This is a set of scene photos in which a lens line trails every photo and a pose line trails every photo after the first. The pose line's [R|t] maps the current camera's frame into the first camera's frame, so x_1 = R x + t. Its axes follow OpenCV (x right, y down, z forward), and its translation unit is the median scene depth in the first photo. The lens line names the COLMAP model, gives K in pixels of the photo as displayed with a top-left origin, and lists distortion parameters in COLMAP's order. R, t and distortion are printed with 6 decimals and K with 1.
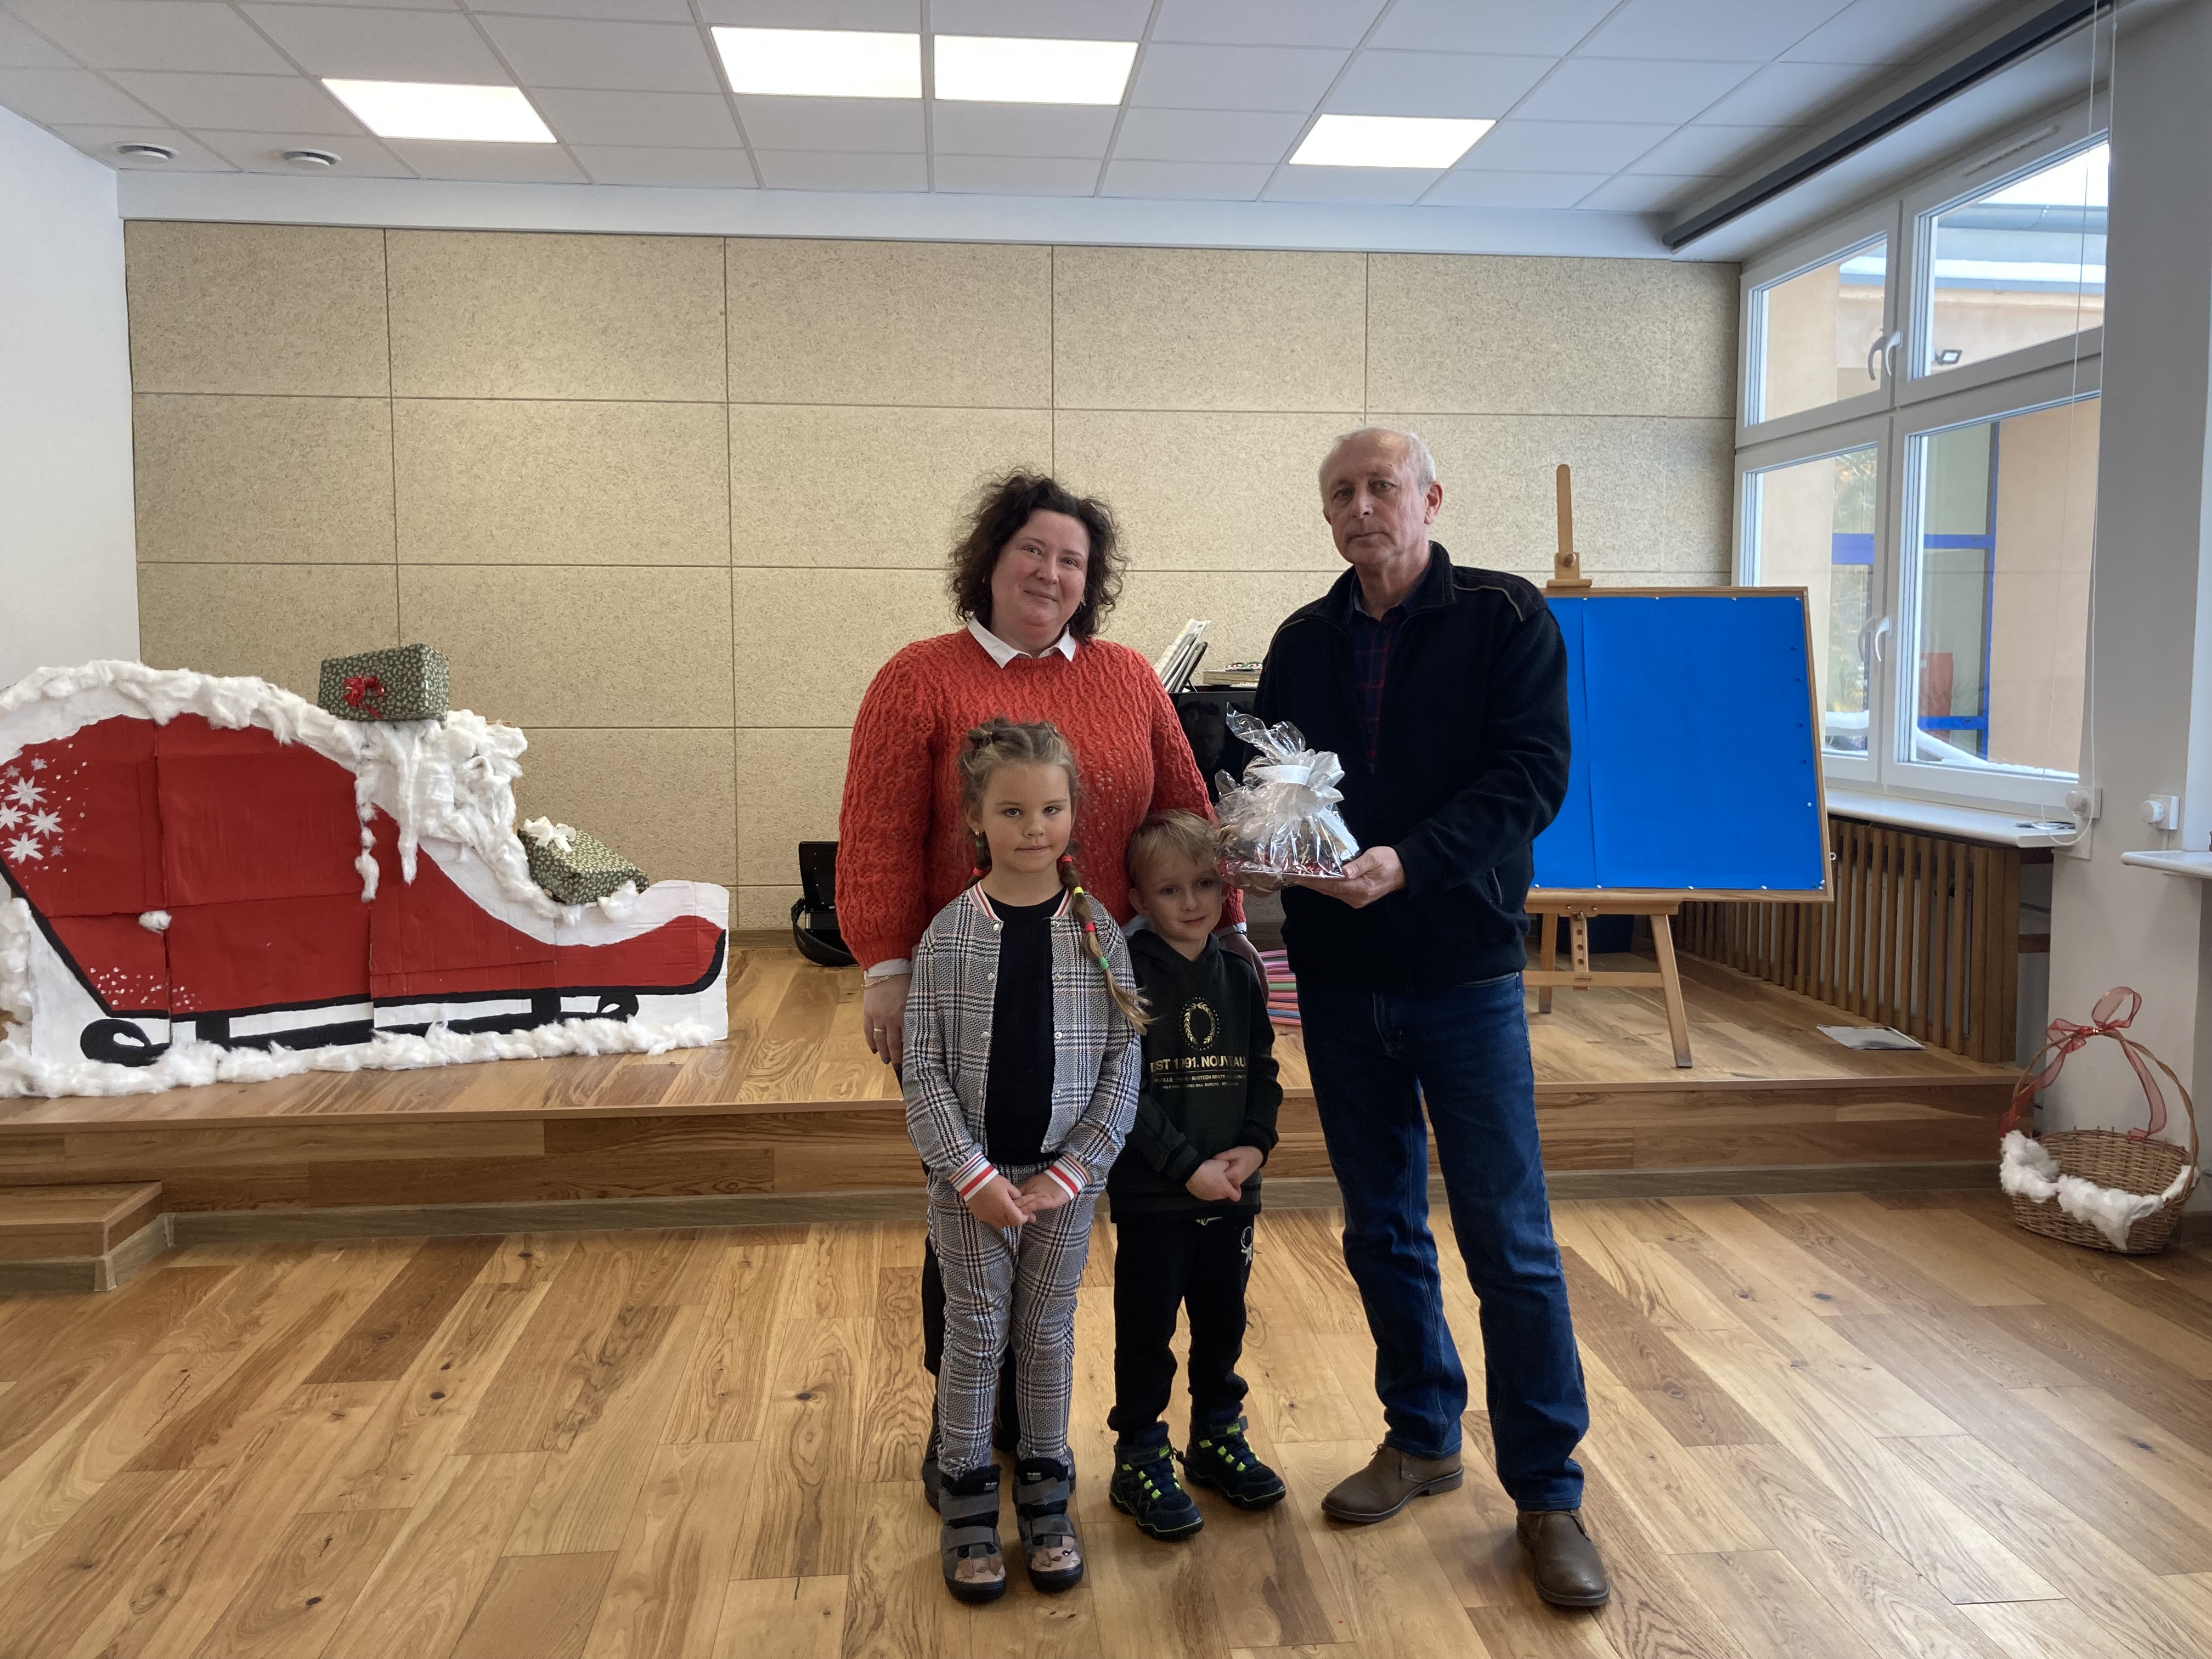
lens RADIAL K [[1896.3, 0, 1171.1], [0, 1896.3, 831.5], [0, 0, 1]] dist [-0.005849, 0.032267]
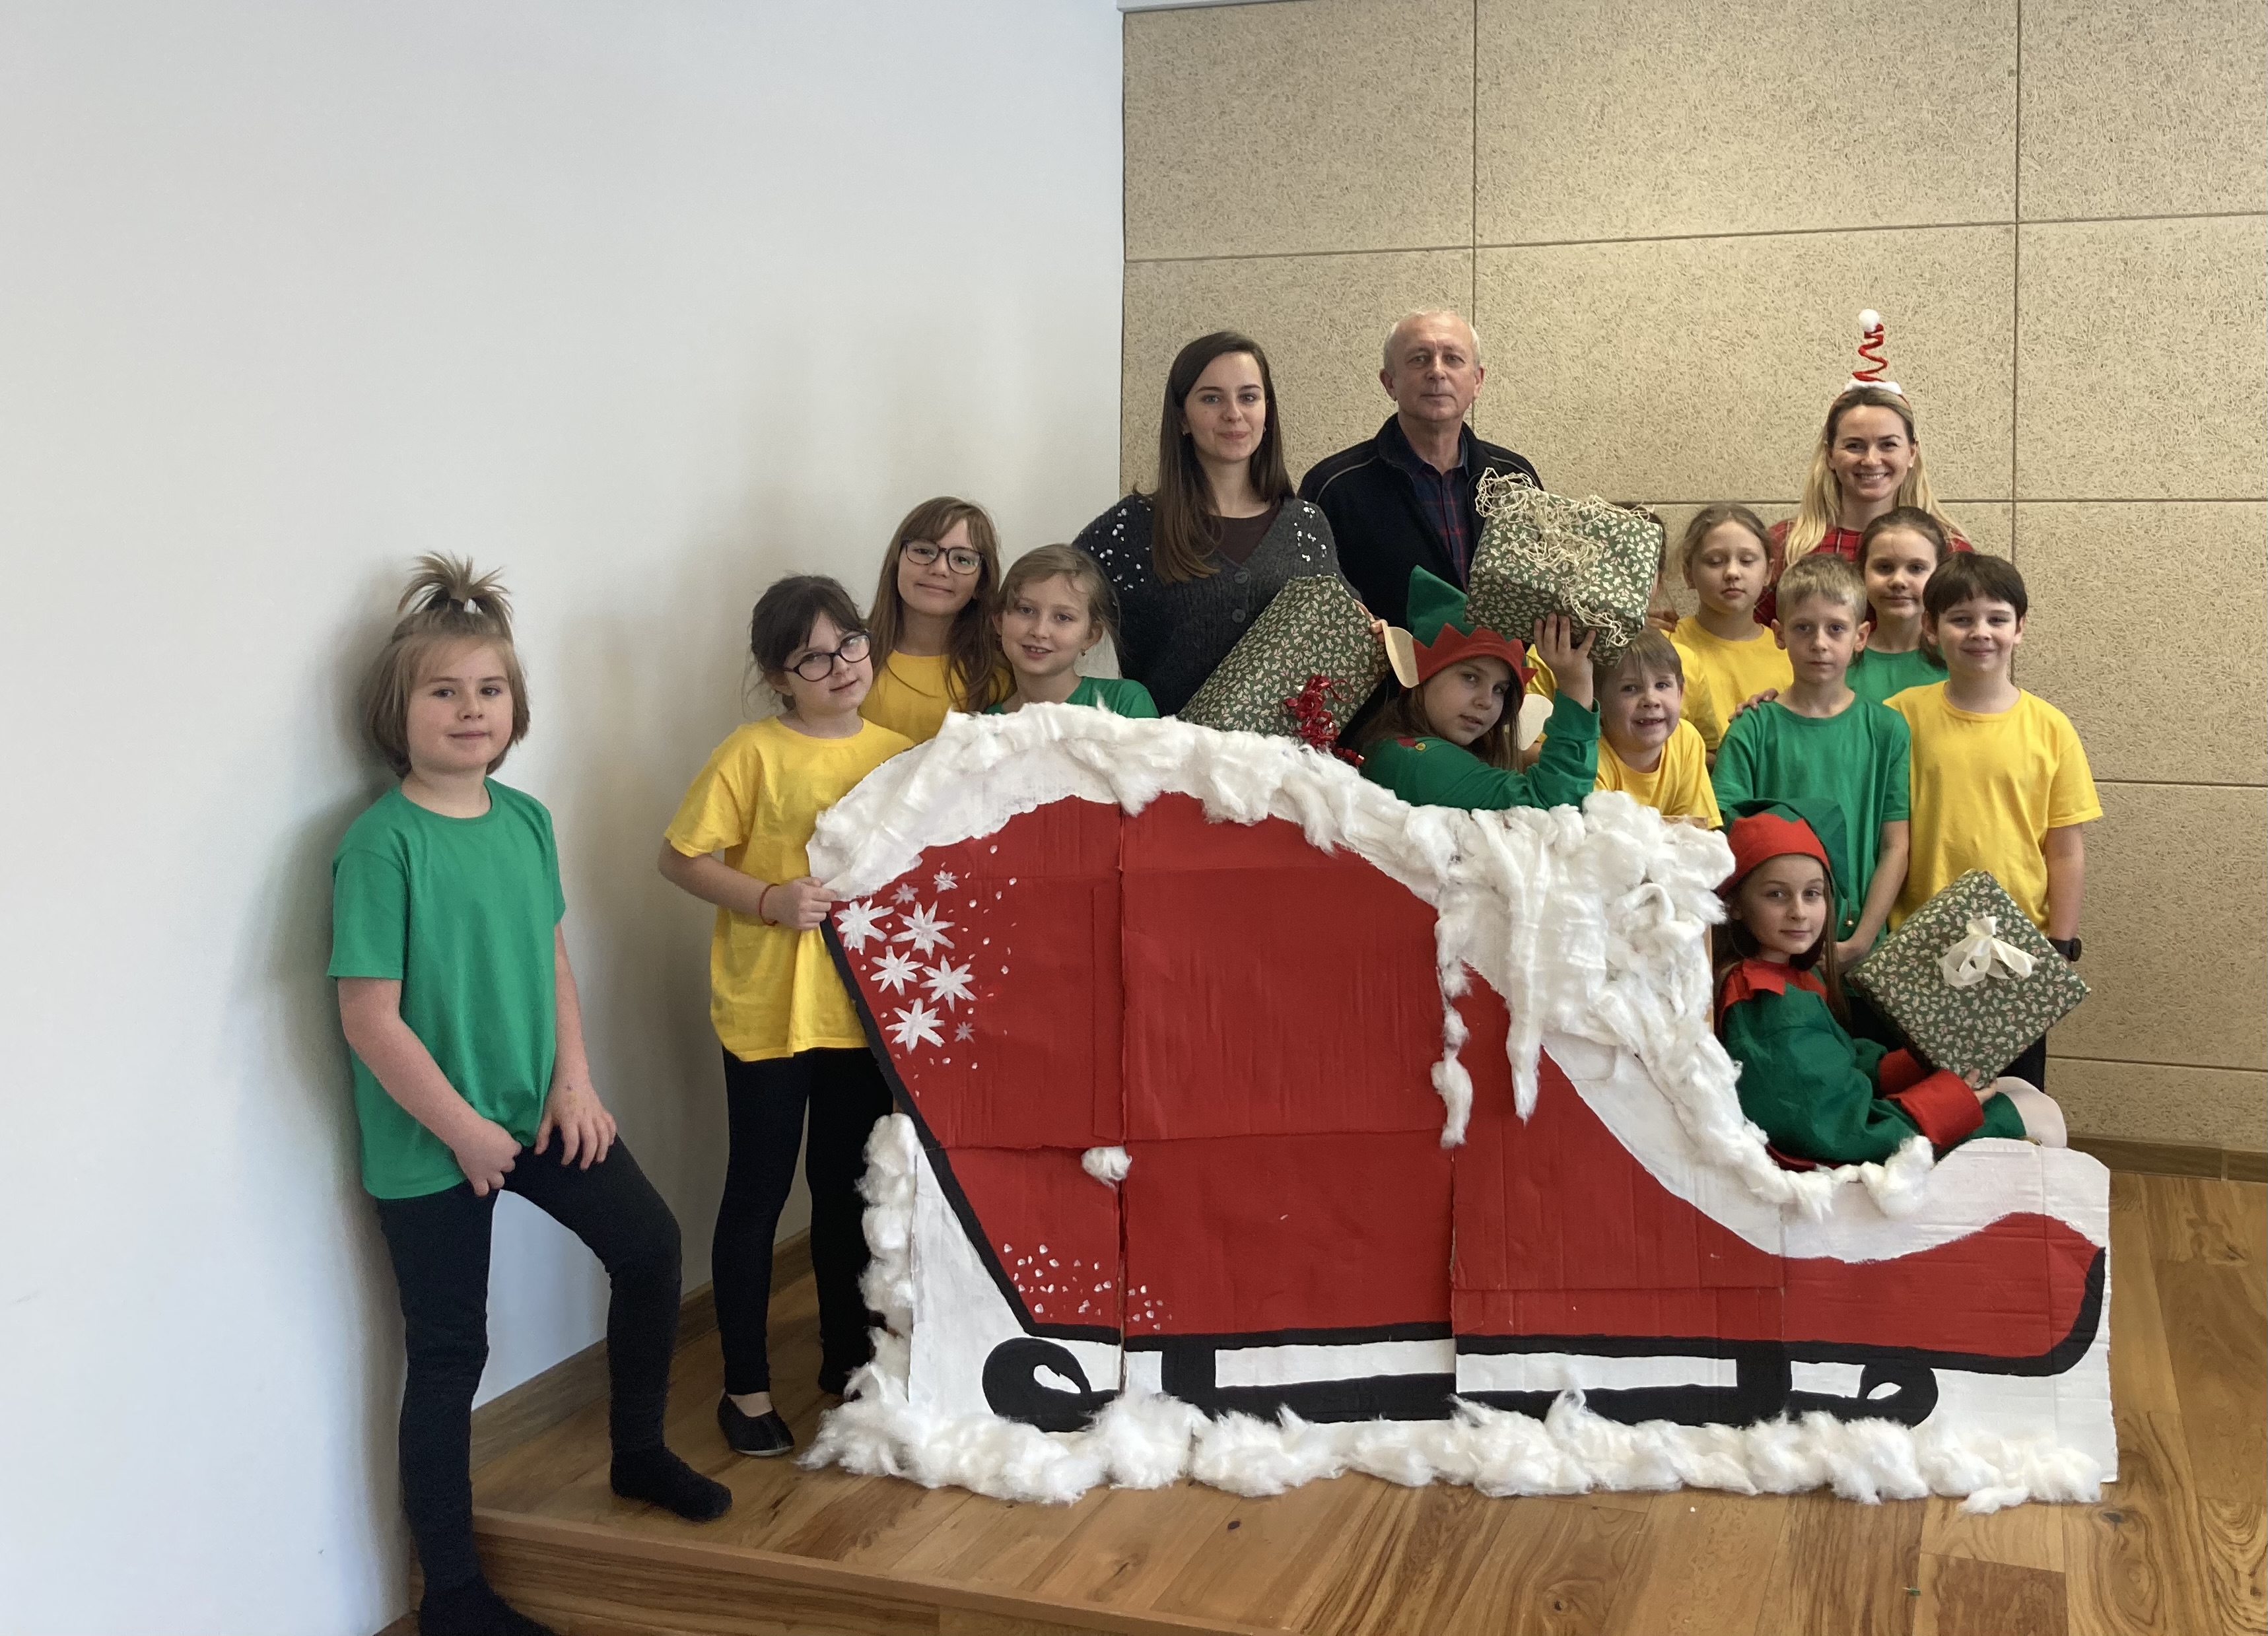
lens RADIAL K [[2256.4, 0, 1300.1], [0, 2256.4, 613.8], [0, 0, 1]] dist [0.021859, 0.000000]
pose [[0.911894, 0.010088, -0.410301, -0.195712], [-0.037637, 0.997541, -0.059120, -0.074757], [0.408696, 0.069354, 0.910032, 0.375662]]
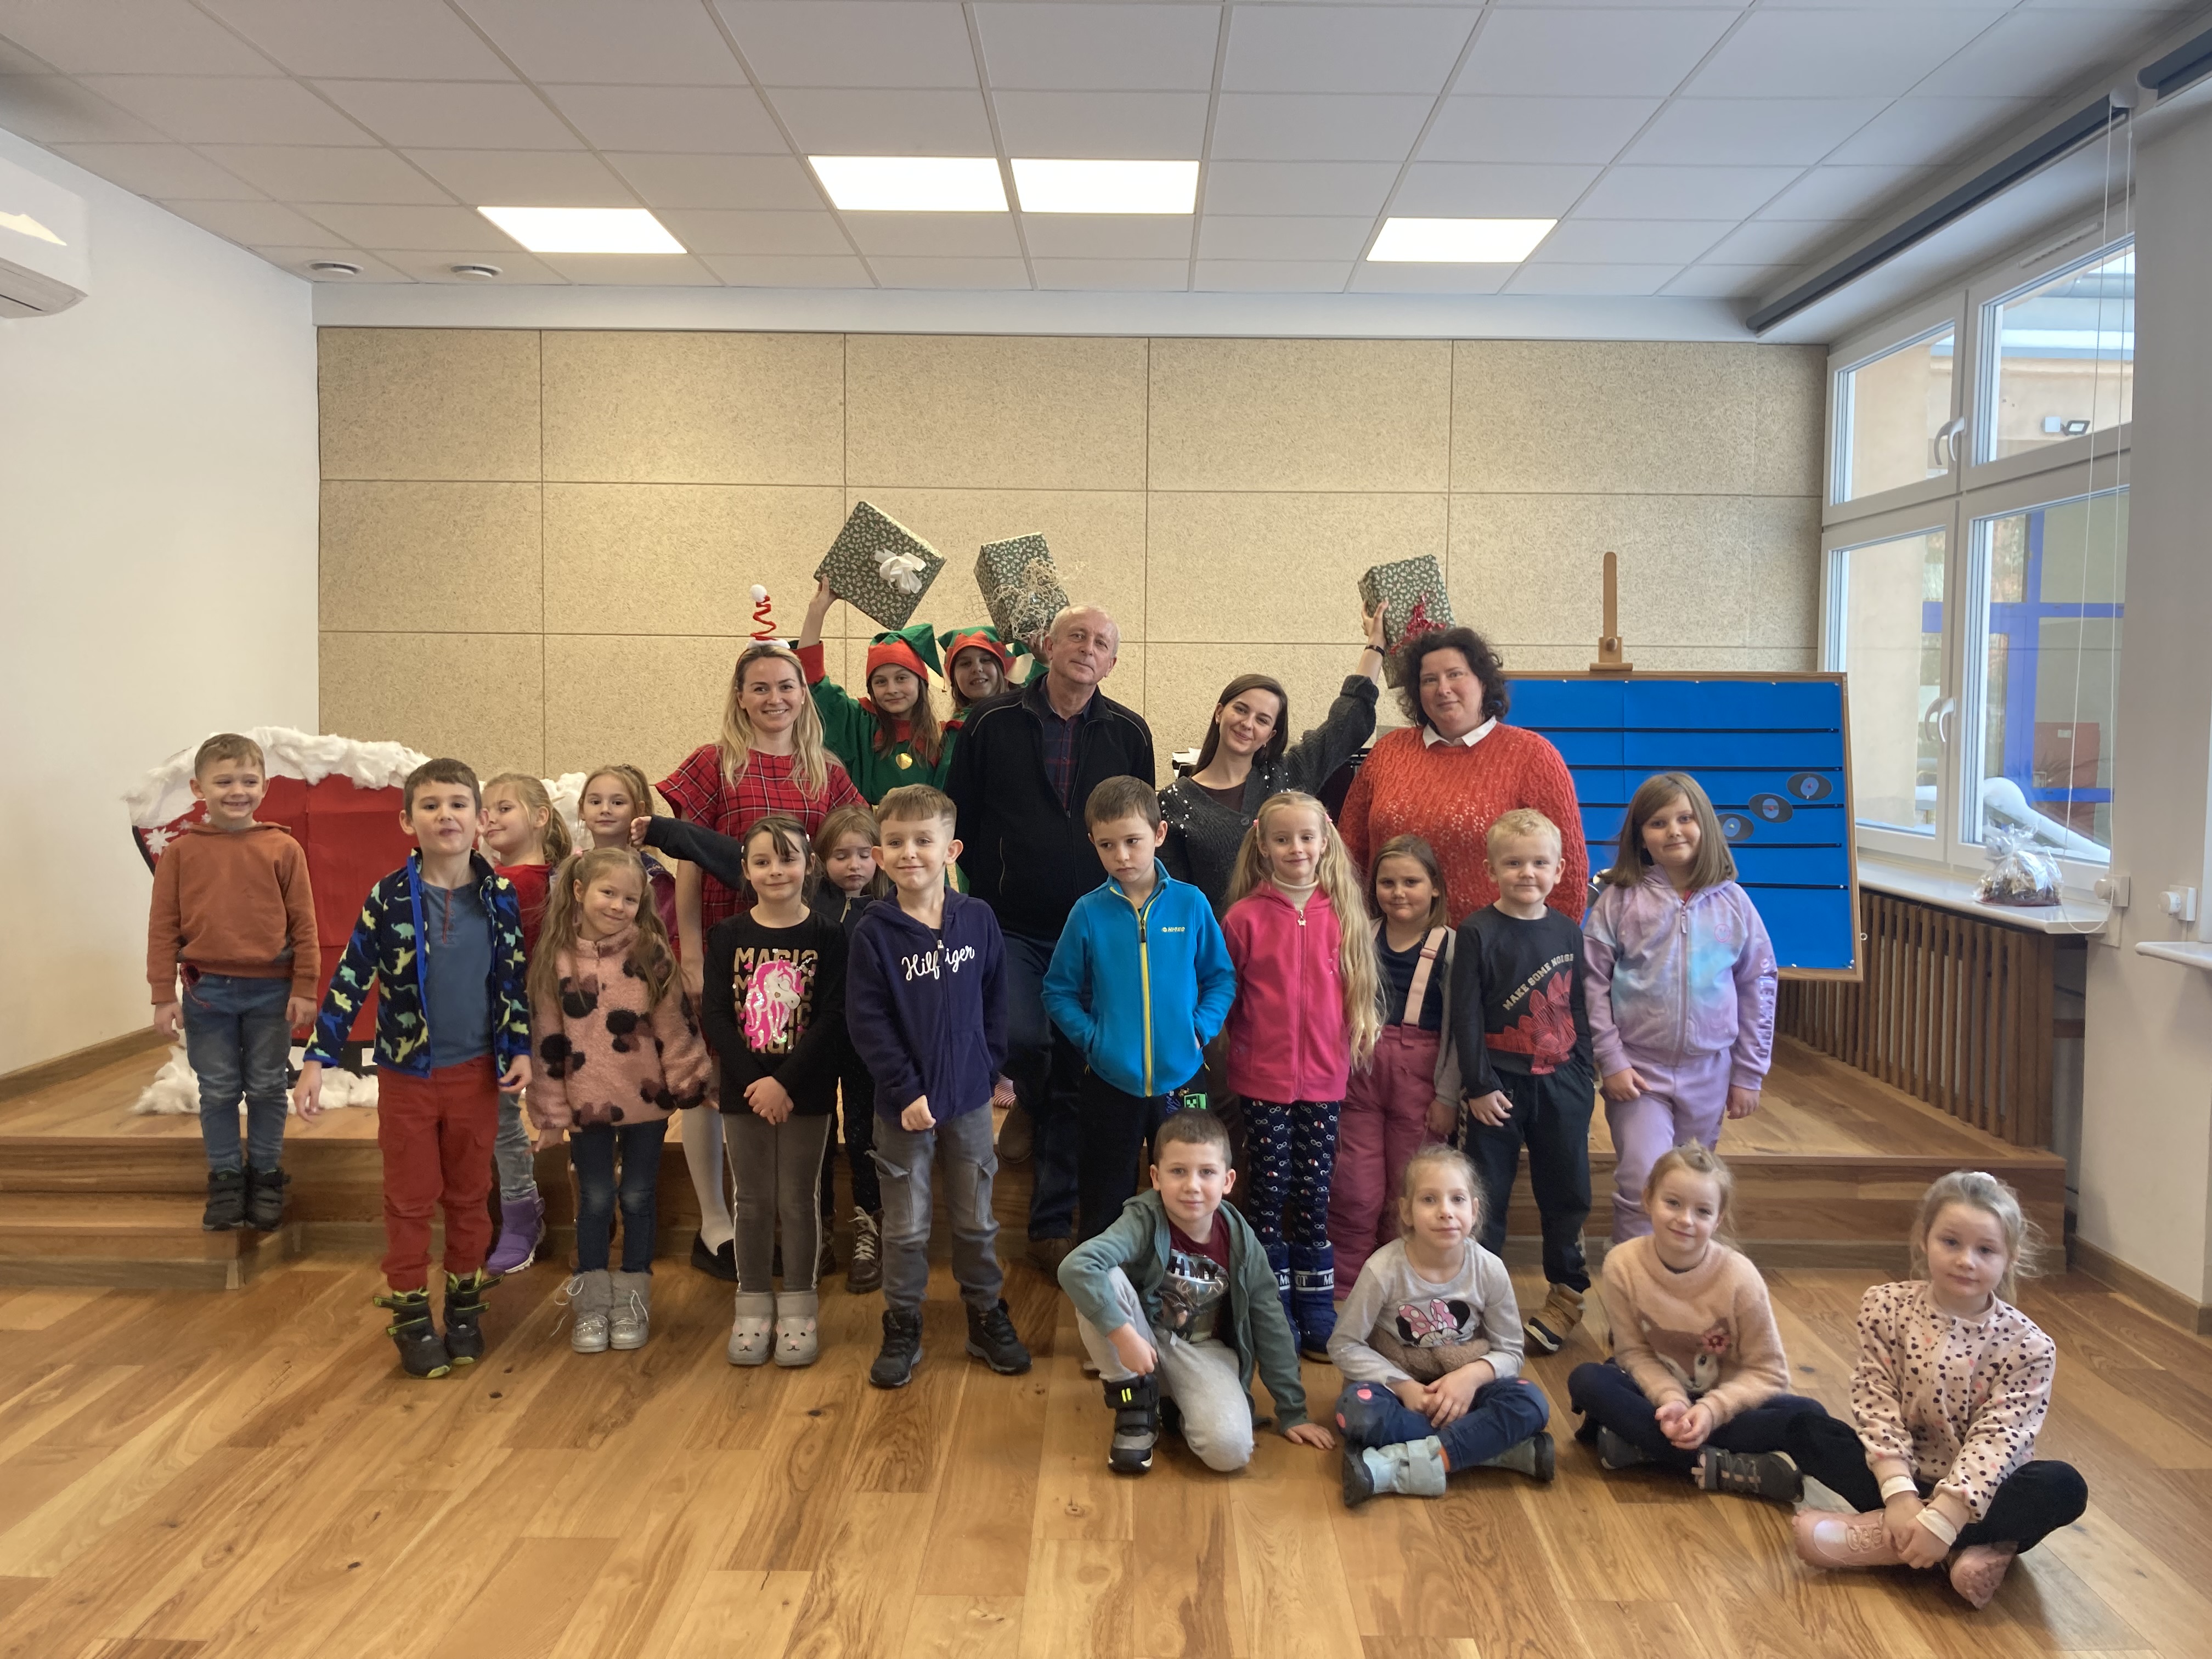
lens RADIAL K [[1896.3, 0, 1155.2], [0, 1896.3, 823.2], [0, 0, 1]] dist [-0.005849, 0.032267]
pose [[0.993937, 0.017569, -0.108538, 0.081069], [-0.020678, 0.999405, -0.027589, -0.012168], [0.107989, 0.029666, 0.993709, -0.056625]]
